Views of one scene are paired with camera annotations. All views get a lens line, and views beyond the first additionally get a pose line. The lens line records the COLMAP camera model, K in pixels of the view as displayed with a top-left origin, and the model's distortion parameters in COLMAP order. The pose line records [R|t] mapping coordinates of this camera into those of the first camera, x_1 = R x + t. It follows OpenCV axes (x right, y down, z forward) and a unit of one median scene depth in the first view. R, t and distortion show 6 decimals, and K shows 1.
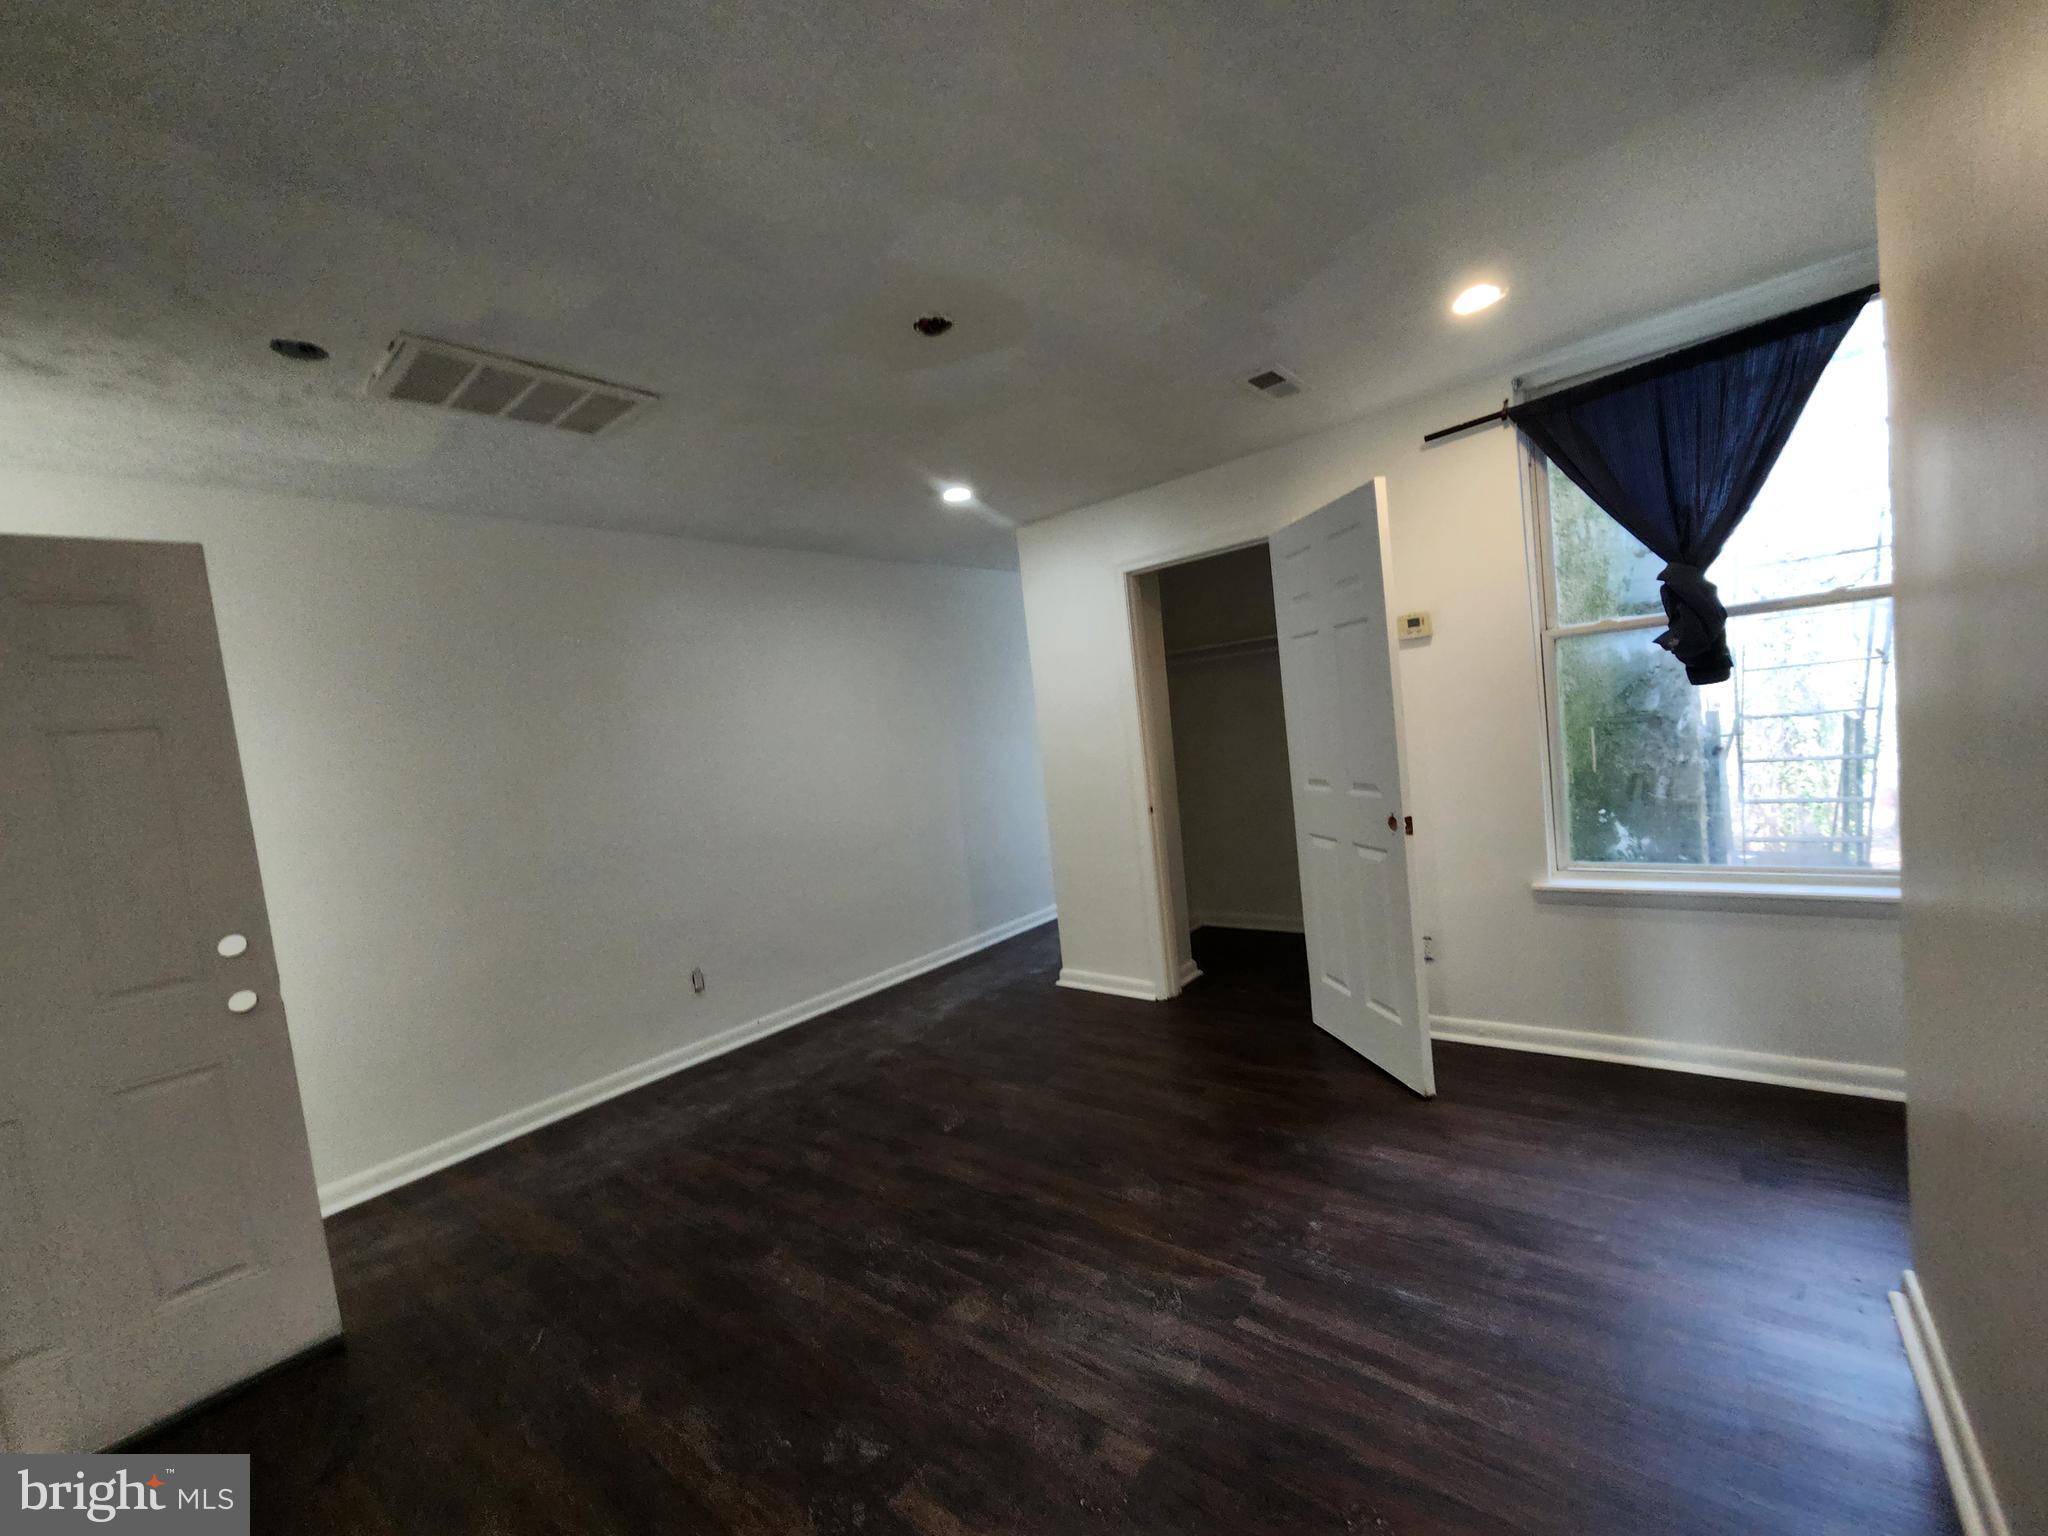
lens RADIAL K [[832.6, 0, 1039.4], [0, 832.6, 774.4], [0, 0, 1]] dist [0.005487, 0.000119]
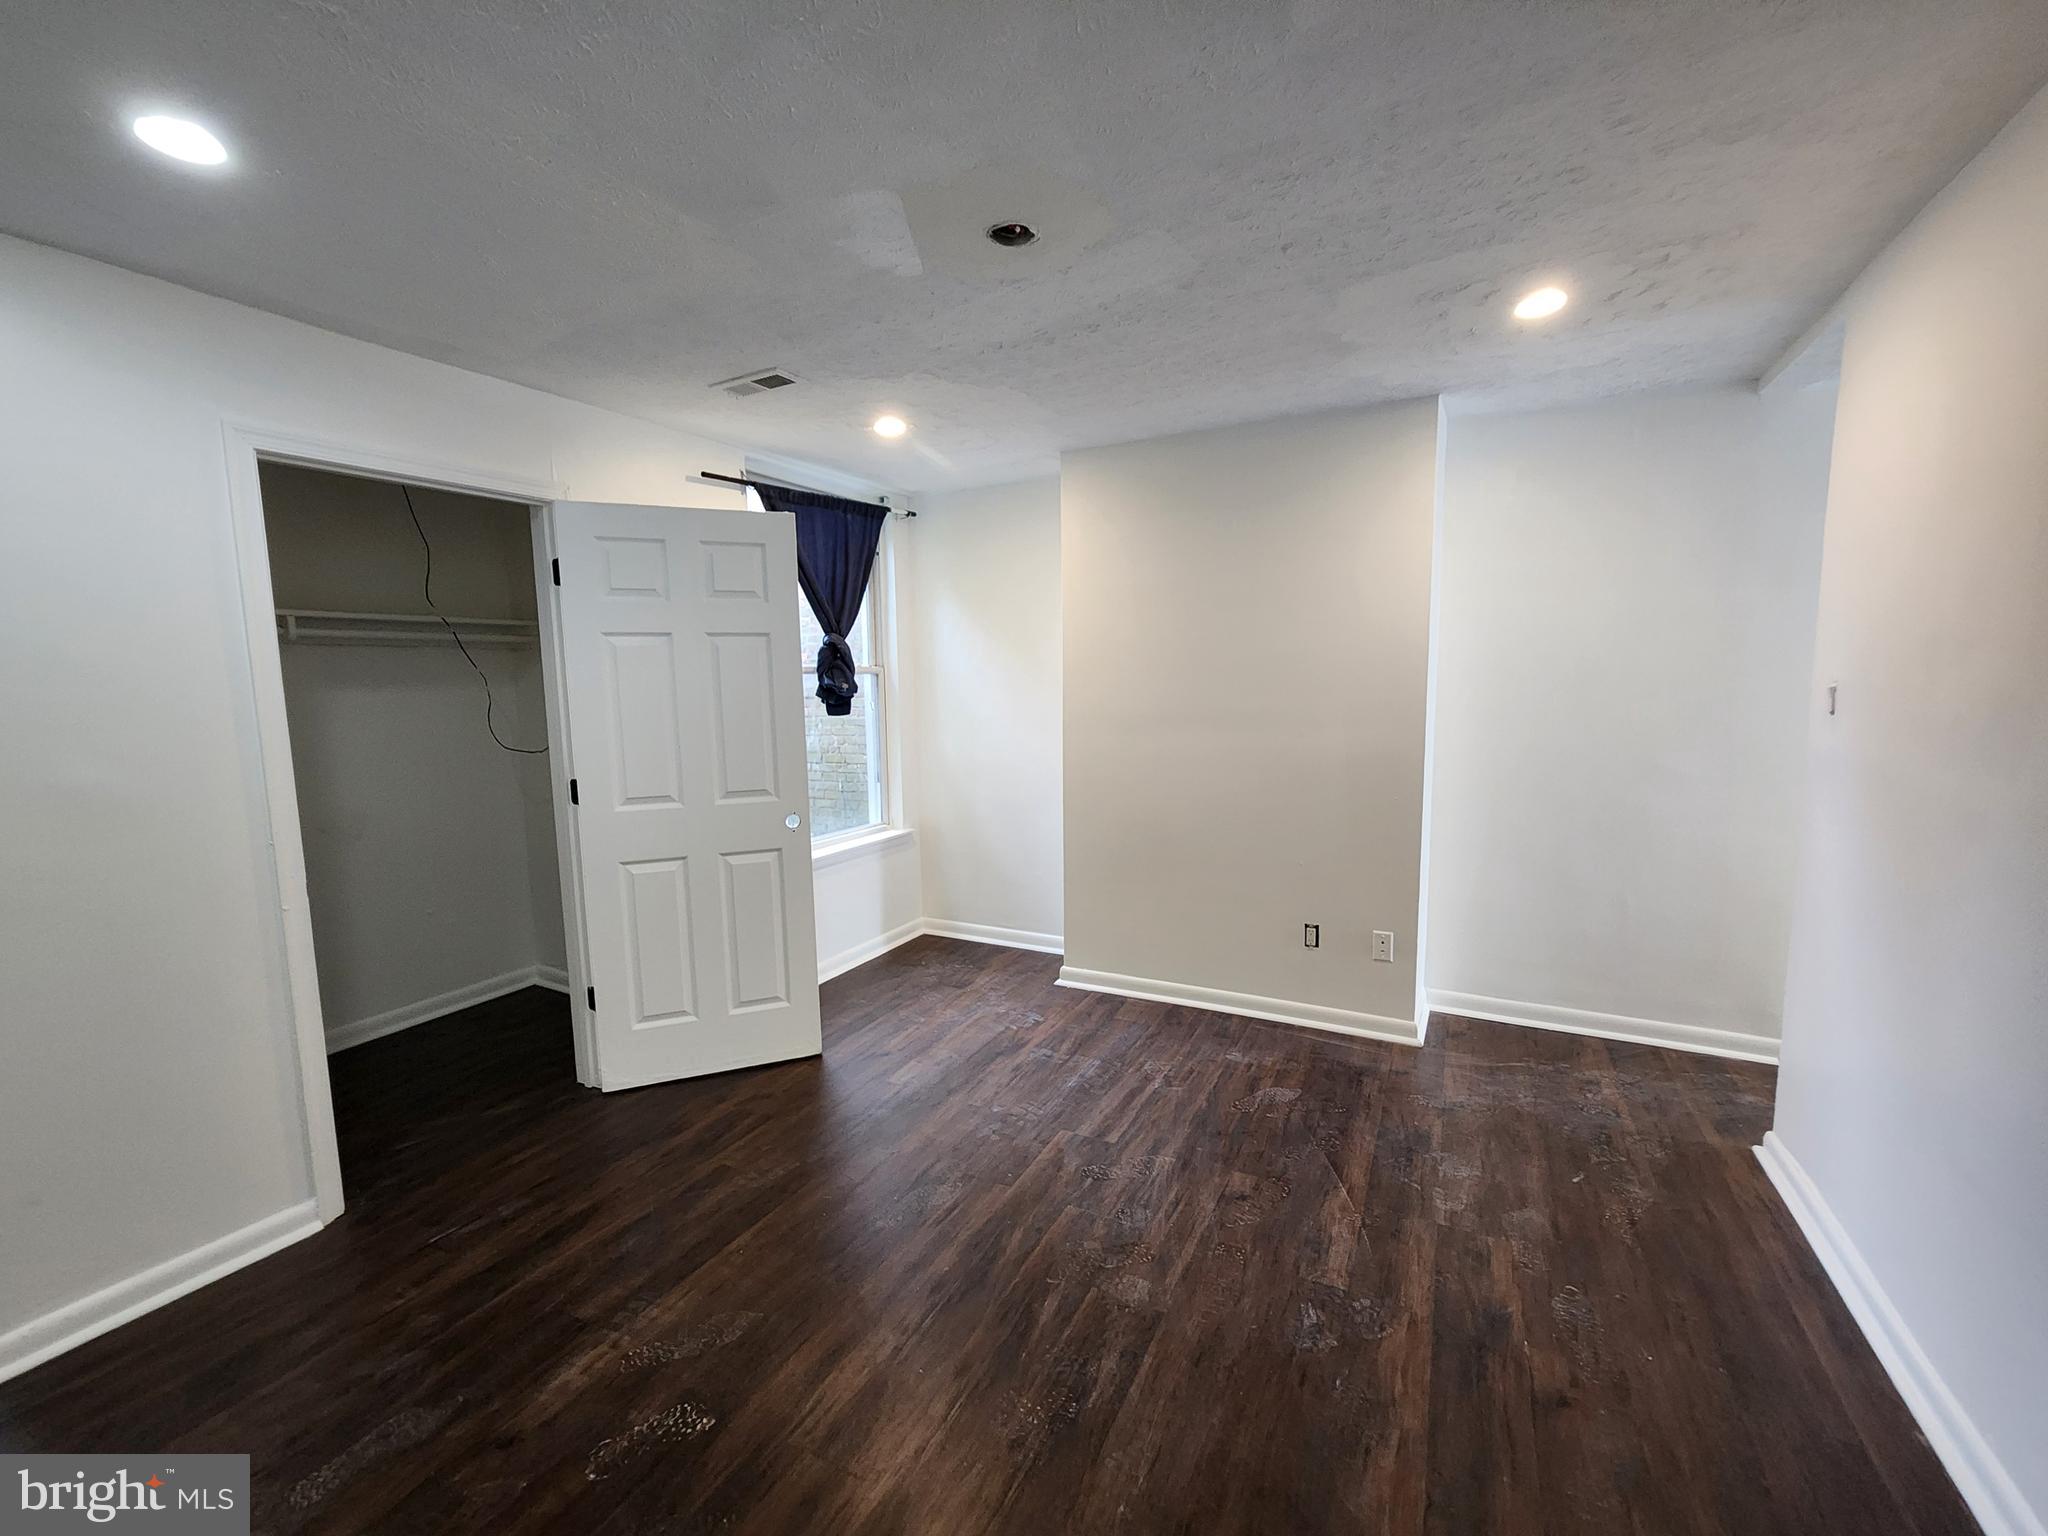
lens RADIAL K [[832.6, 0, 1039.4], [0, 832.6, 774.4], [0, 0, 1]] dist [0.005487, 0.000119]
pose [[-0.196310, -0.003228, 0.980536, -1.033951], [0.097657, 0.994958, 0.022828, 0.004415], [-0.975667, 0.100238, -0.195005, 1.248911]]
